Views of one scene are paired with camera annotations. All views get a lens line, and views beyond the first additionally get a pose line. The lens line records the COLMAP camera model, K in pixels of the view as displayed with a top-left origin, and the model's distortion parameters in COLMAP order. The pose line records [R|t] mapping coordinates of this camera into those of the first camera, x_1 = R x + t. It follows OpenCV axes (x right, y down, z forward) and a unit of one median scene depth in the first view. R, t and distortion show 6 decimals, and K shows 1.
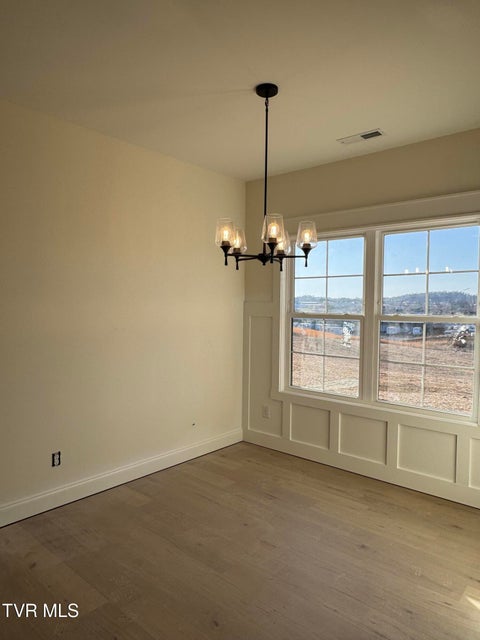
lens RADIAL K [[428.7, 0, 240.0], [0, 428.7, 320.0], [0, 0, 1]] dist [-0.003137, -0.000137]
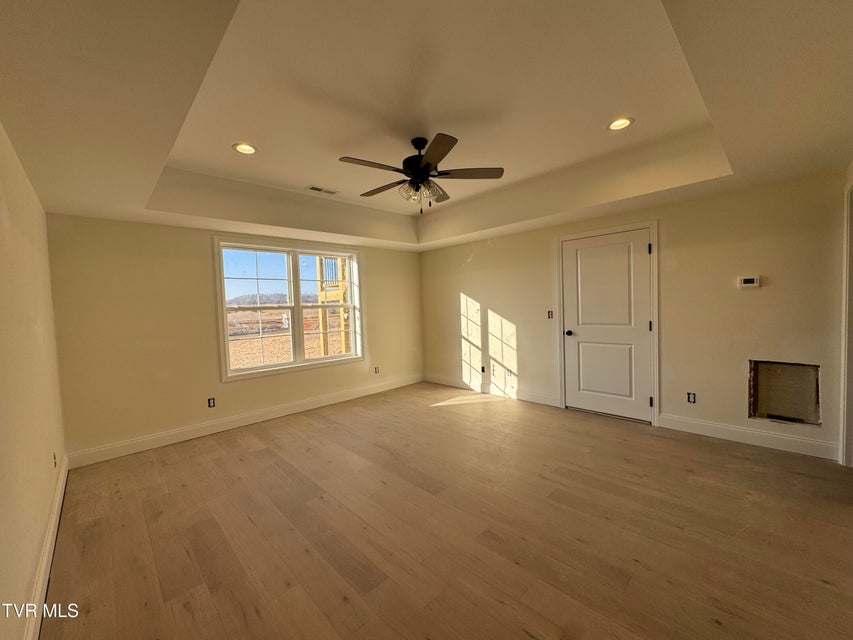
lens RADIAL K [[341.7, 0, 426.5], [0, 341.7, 320.0], [0, 0, 1]] dist [-0.000773, -0.000215]
pose [[0.085838, -0.050769, 0.995015, -0.859487], [0.073015, 0.996336, 0.044537, 0.019102], [-0.993630, 0.068828, 0.089231, 0.417698]]
